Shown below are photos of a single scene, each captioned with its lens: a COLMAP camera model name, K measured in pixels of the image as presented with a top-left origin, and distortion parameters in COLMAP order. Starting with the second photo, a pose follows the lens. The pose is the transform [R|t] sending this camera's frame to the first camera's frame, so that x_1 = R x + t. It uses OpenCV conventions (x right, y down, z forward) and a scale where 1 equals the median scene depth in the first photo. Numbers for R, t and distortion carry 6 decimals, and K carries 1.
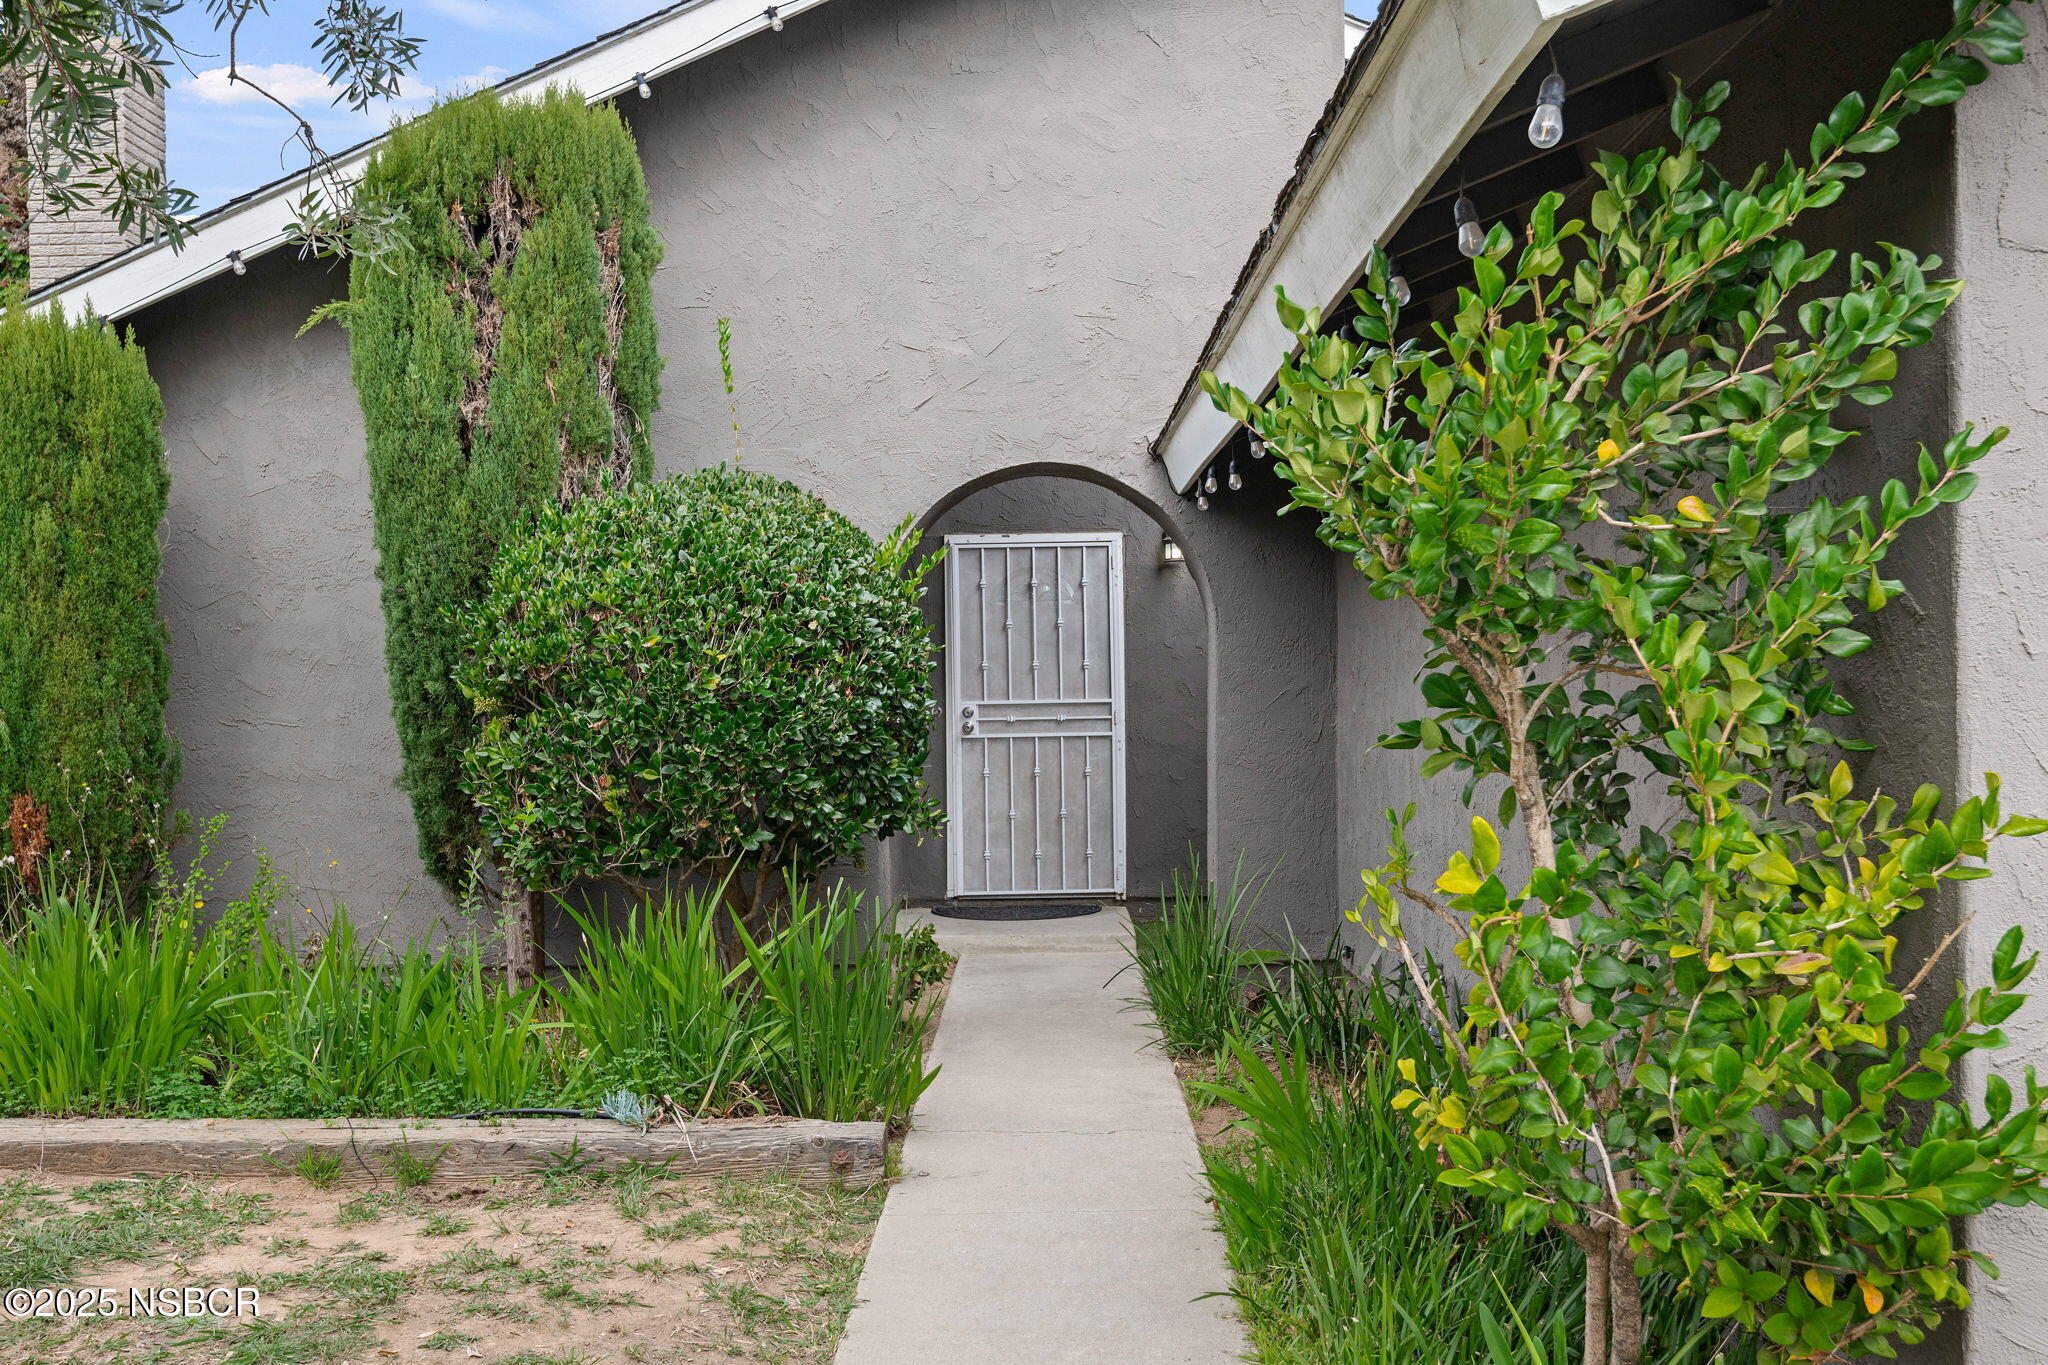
lens RADIAL K [[952.1, 0, 1027.8], [0, 952.1, 686.4], [0, 0, 1]] dist [0.010661, -0.009596]
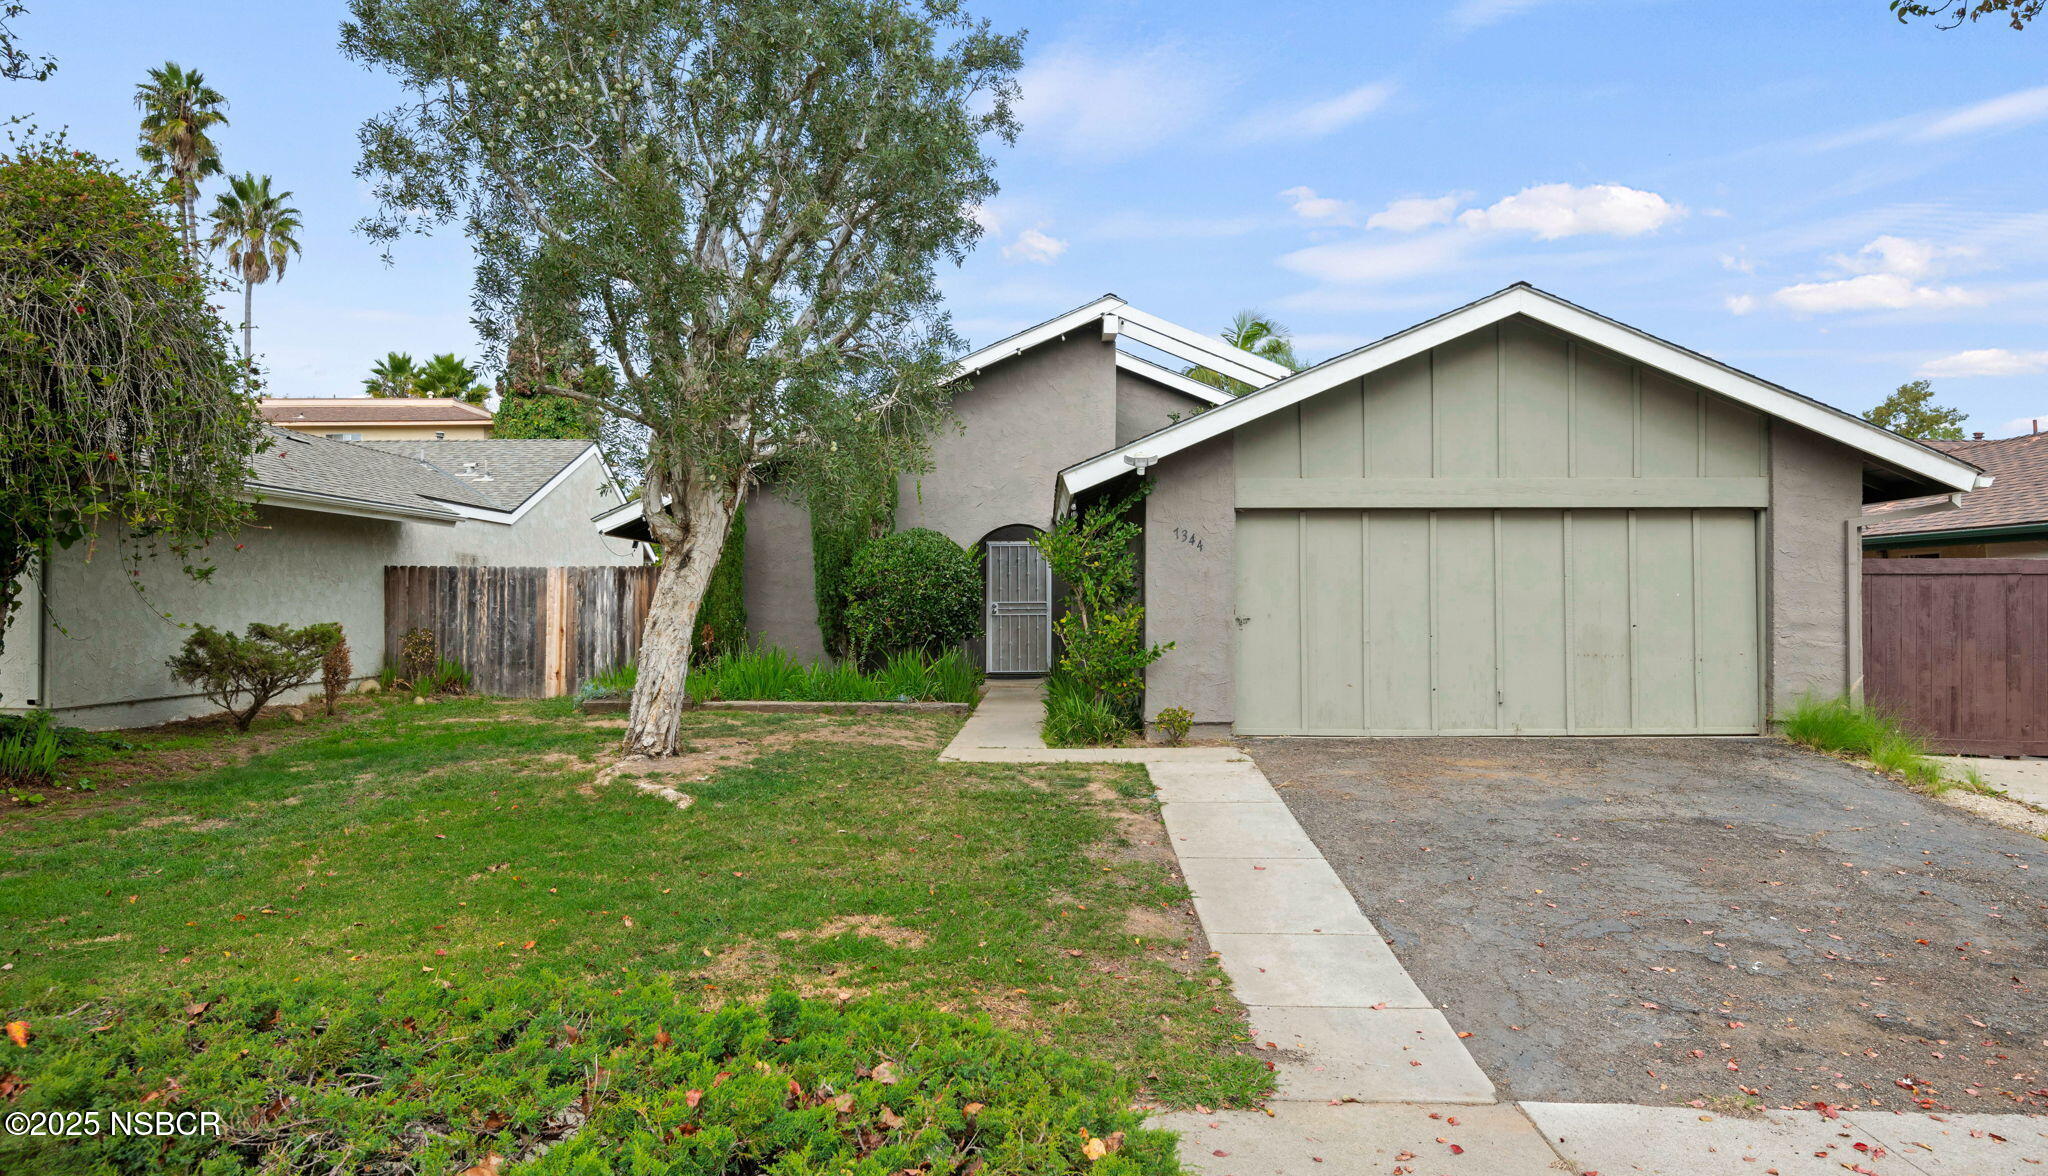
lens RADIAL K [[824.1, 0, 1024.0], [0, 824.1, 588.0], [0, 0, 1]] dist [0.000089, -0.000001]
pose [[0.998849, 0.010553, -0.046792, 0.156723], [-0.012066, 0.999410, -0.032169, 0.059171], [0.046425, 0.032697, 0.998387, -1.607514]]
